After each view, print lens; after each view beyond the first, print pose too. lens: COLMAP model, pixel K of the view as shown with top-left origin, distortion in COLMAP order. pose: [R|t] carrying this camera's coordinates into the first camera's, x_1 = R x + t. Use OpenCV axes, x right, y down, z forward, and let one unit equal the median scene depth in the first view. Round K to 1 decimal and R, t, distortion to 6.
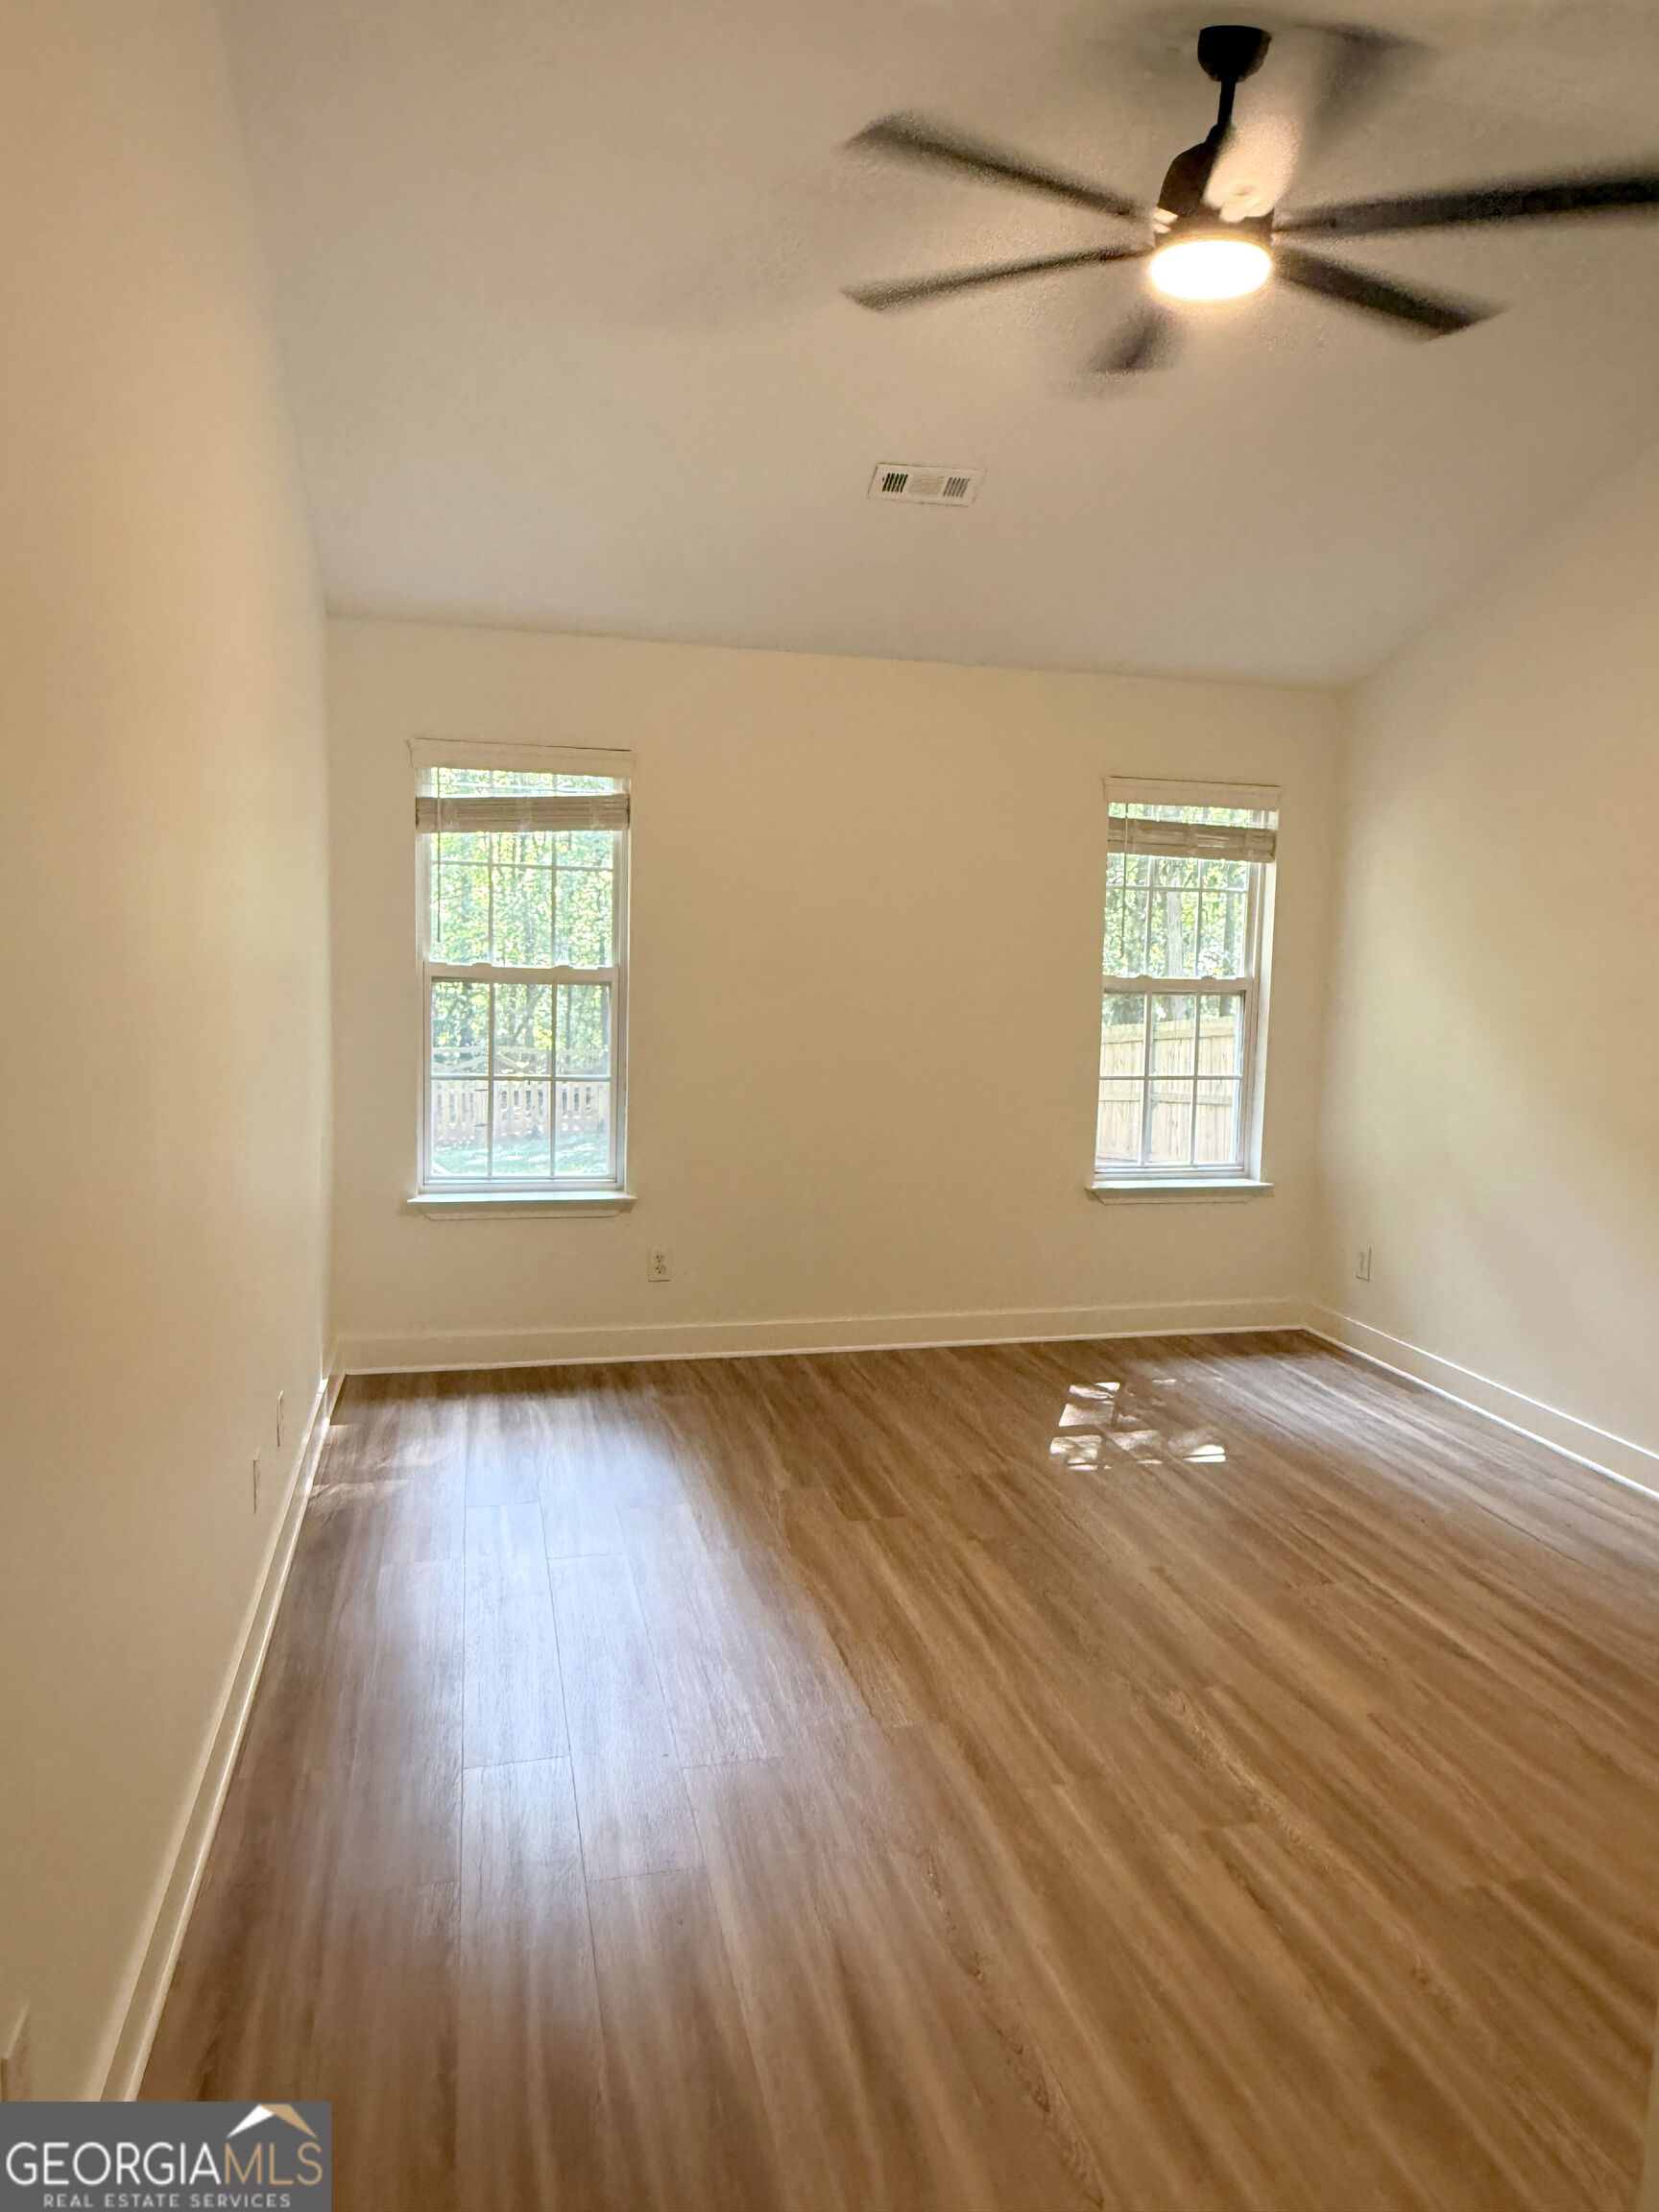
lens RADIAL K [[1414.1, 0, 830.4], [0, 1414.1, 1101.4], [0, 0, 1]] dist [0.005843, 0.001421]
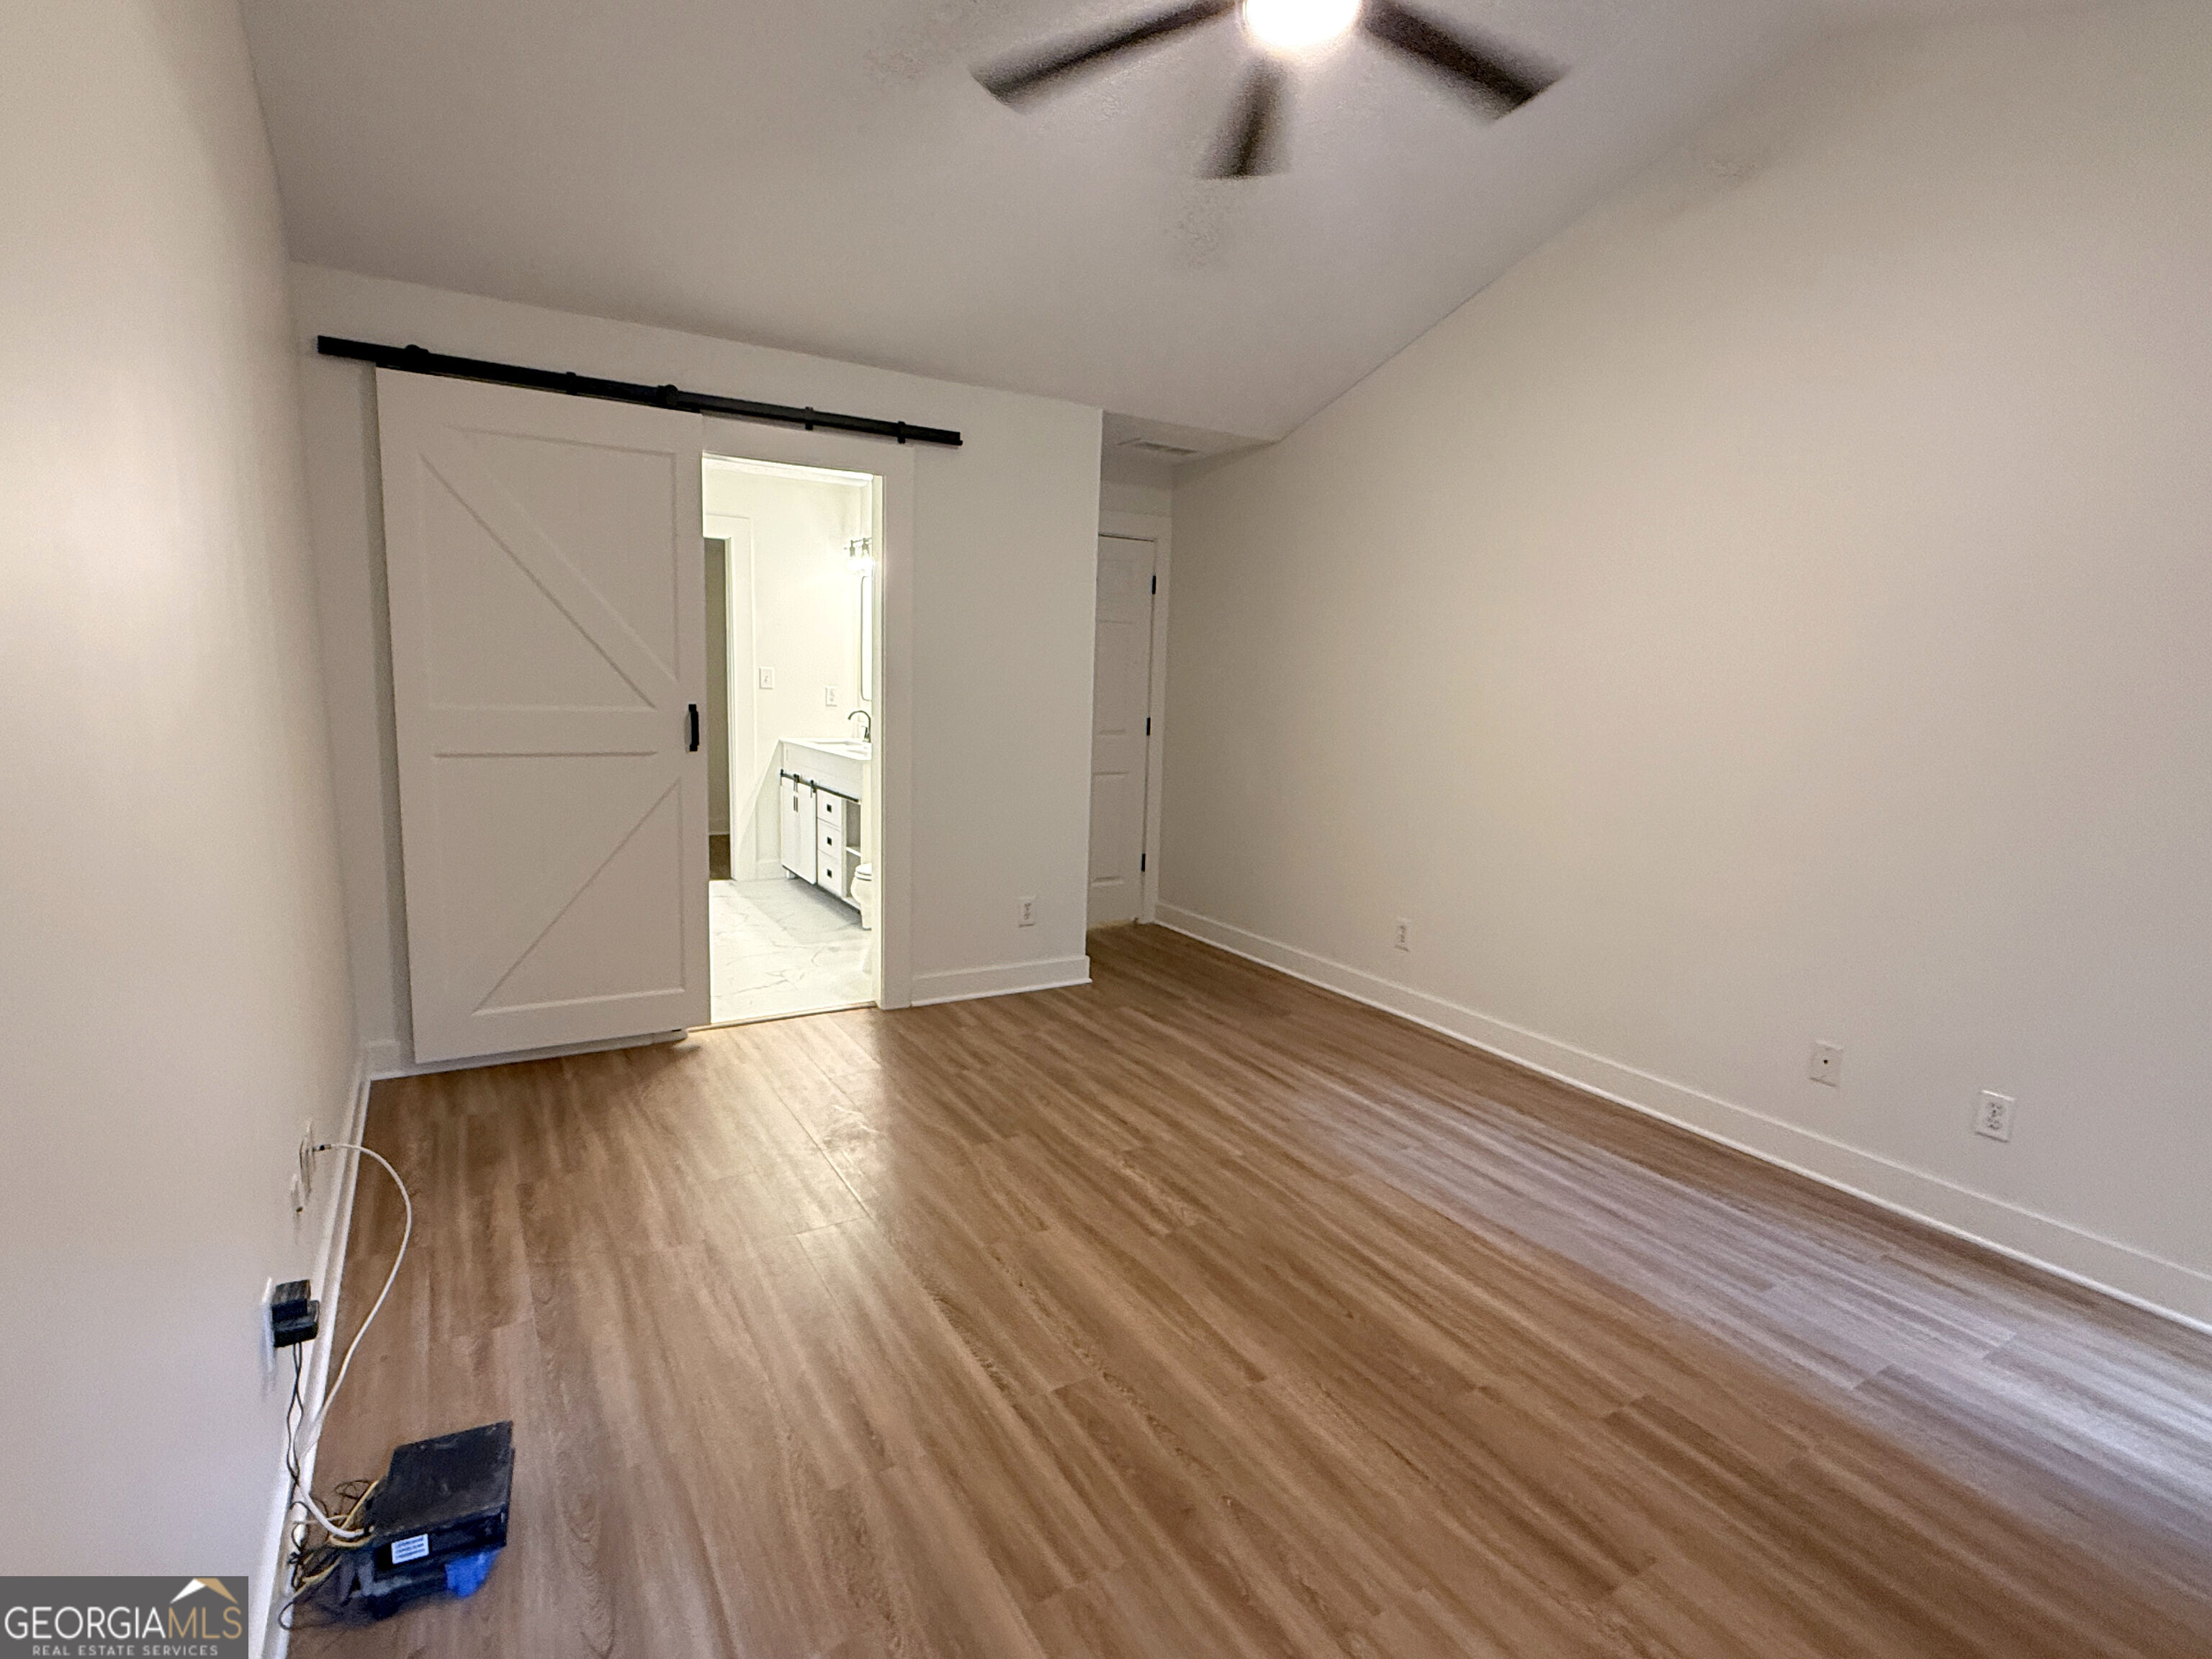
lens RADIAL K [[1100.9, 0, 1107.5], [0, 1100.9, 828.5], [0, 0, 1]] dist [-0.014906, -0.000528]
pose [[-0.948536, -0.017013, -0.316211, 0.685528], [-0.099779, 0.963748, 0.247455, -0.169026], [0.300538, 0.266271, -0.915847, 1.936434]]
